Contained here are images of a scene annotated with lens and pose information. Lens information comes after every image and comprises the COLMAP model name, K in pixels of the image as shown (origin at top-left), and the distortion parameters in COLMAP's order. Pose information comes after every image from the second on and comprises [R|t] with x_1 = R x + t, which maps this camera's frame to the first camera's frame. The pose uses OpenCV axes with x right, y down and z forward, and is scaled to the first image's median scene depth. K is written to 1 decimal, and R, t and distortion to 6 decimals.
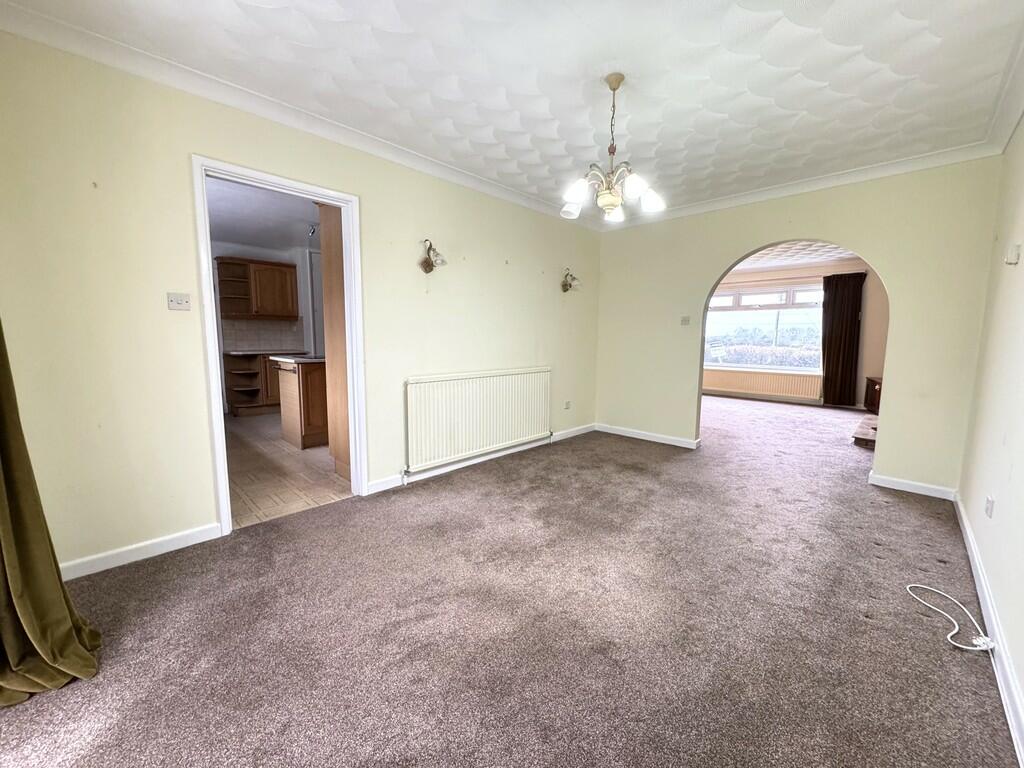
lens RADIAL K [[407.8, 0, 512.0], [0, 407.8, 384.0], [0, 0, 1]] dist [-0.001243, -0.000442]
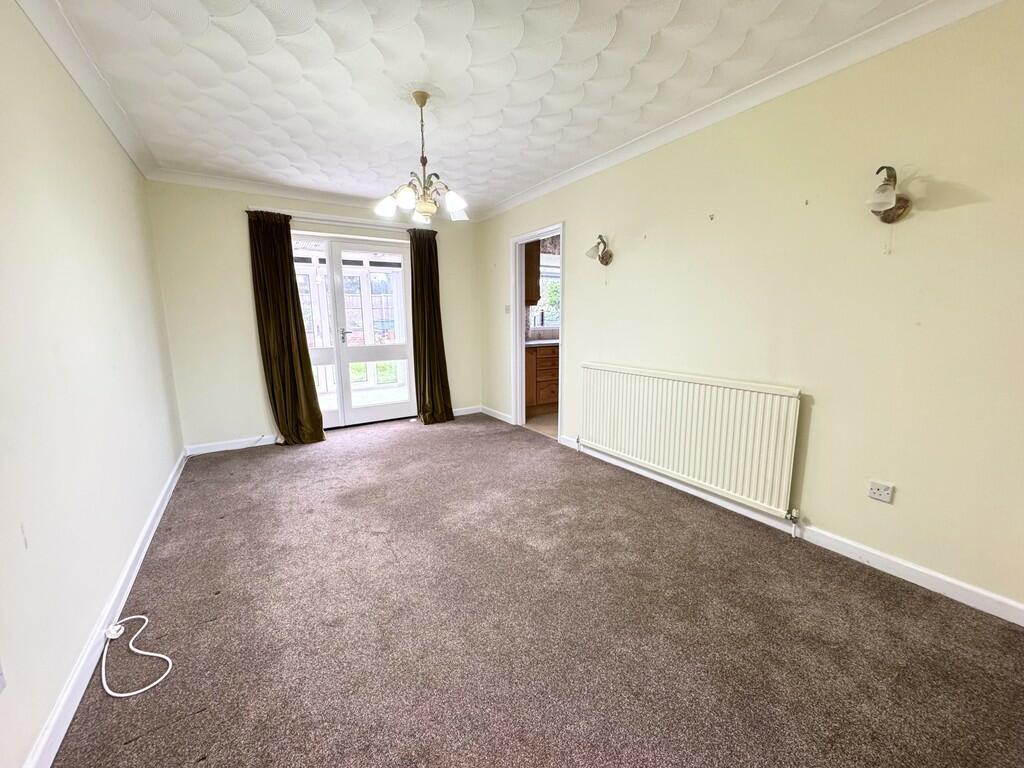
lens RADIAL K [[407.8, 0, 512.0], [0, 407.8, 384.0], [0, 0, 1]] dist [-0.001243, -0.000442]
pose [[-0.214833, 0.144321, -0.965929, 1.349788], [-0.117996, 0.977941, 0.172359, -0.191597], [0.969497, 0.151004, -0.193065, 1.517128]]
